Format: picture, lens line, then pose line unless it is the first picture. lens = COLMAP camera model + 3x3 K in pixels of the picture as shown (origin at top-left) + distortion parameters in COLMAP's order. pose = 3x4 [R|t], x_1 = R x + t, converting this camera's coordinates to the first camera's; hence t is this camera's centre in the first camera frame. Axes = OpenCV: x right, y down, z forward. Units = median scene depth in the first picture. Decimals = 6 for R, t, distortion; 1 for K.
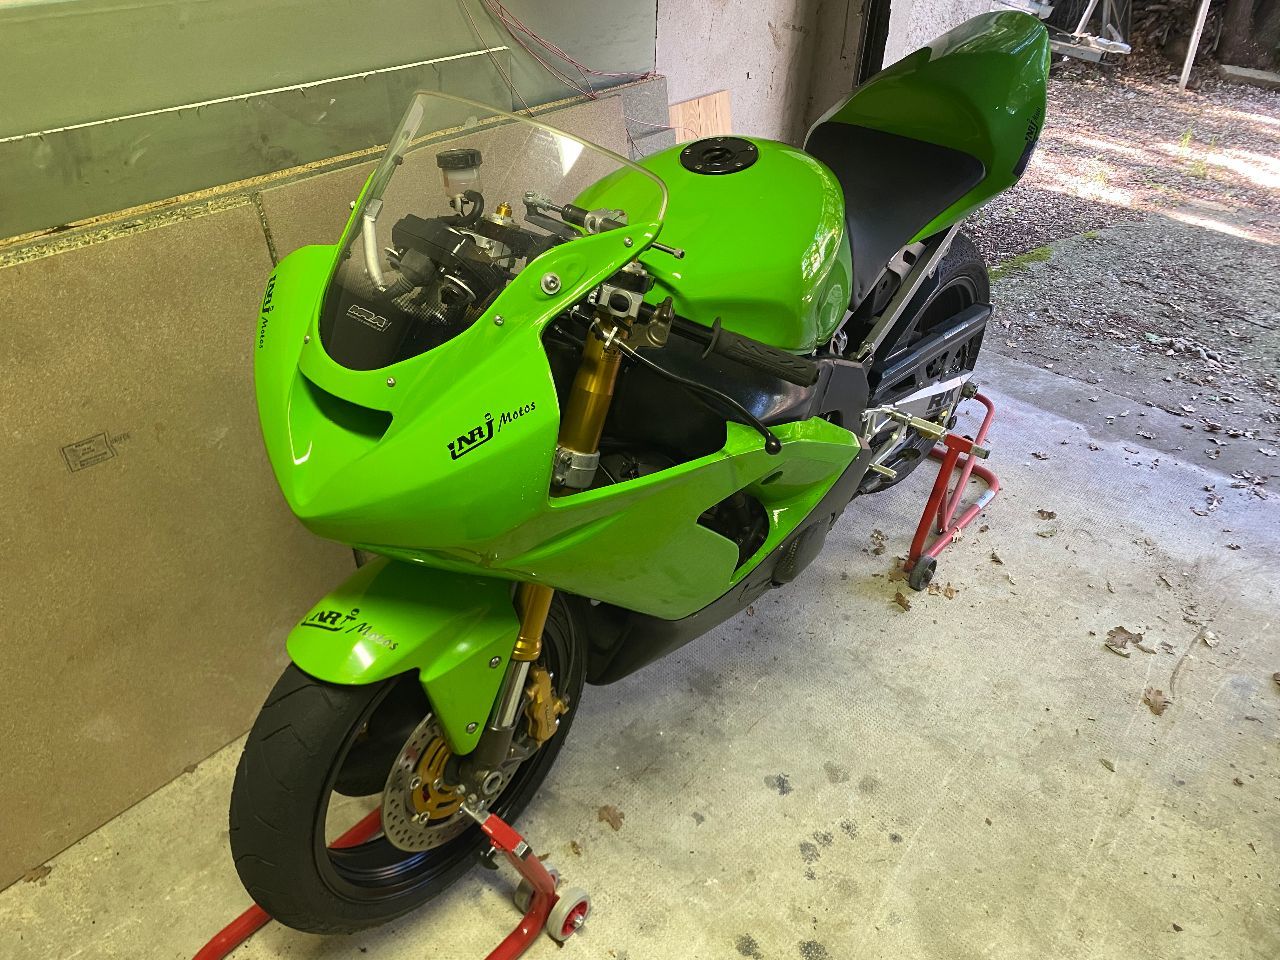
lens RADIAL K [[981.6, 0, 627.8], [0, 981.6, 471.9], [0, 0, 1]] dist [0.008085, 0.005085]
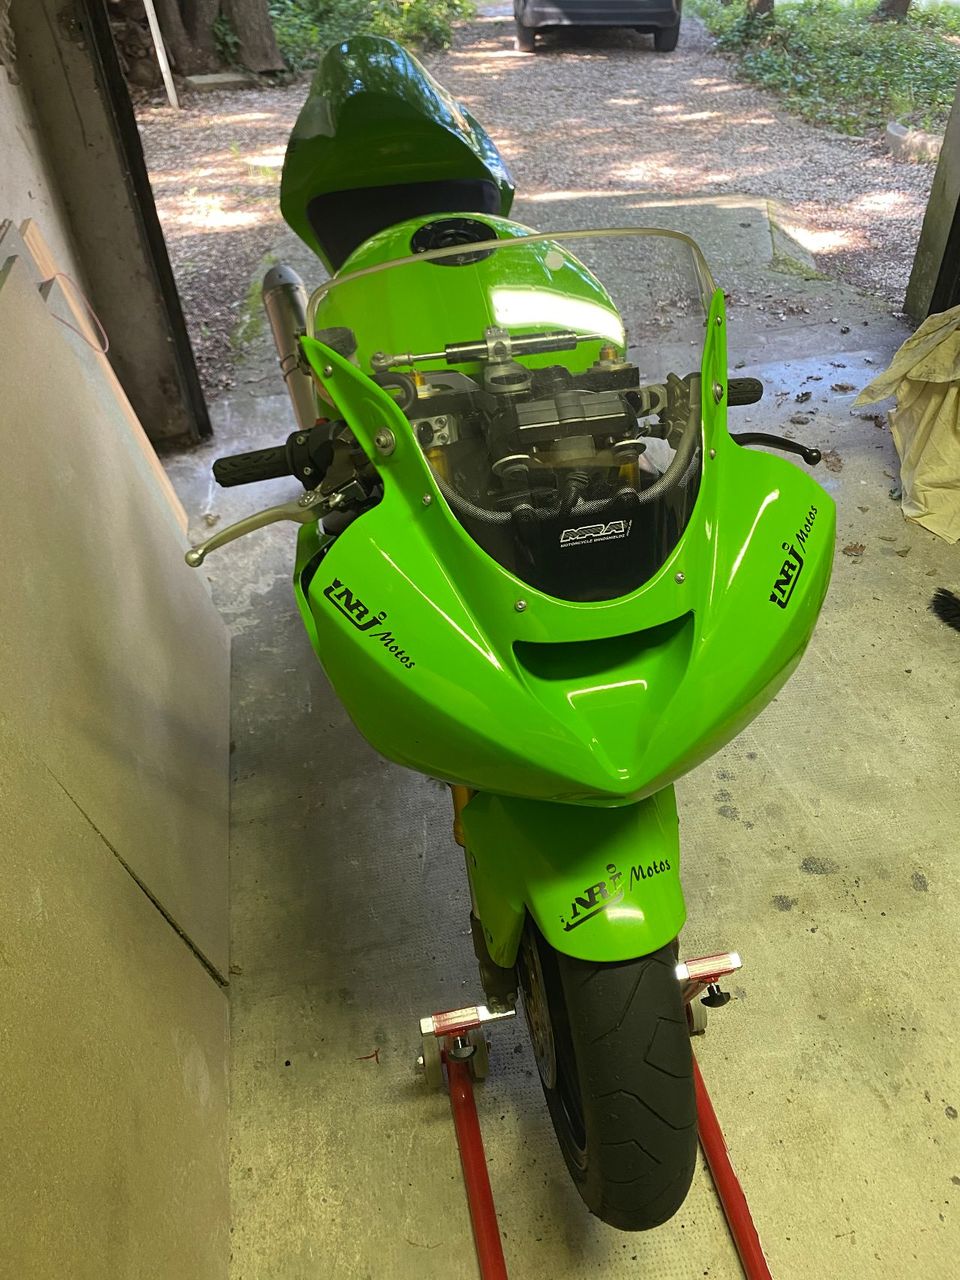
lens RADIAL K [[981.6, 0, 483.3], [0, 981.6, 628.9], [0, 0, 1]] dist [0.008085, 0.005085]
pose [[0.625223, -0.549388, 0.554319, -0.739819], [0.498384, 0.827634, 0.258138, -0.314765], [-0.600591, 0.114870, 0.791262, 0.403692]]
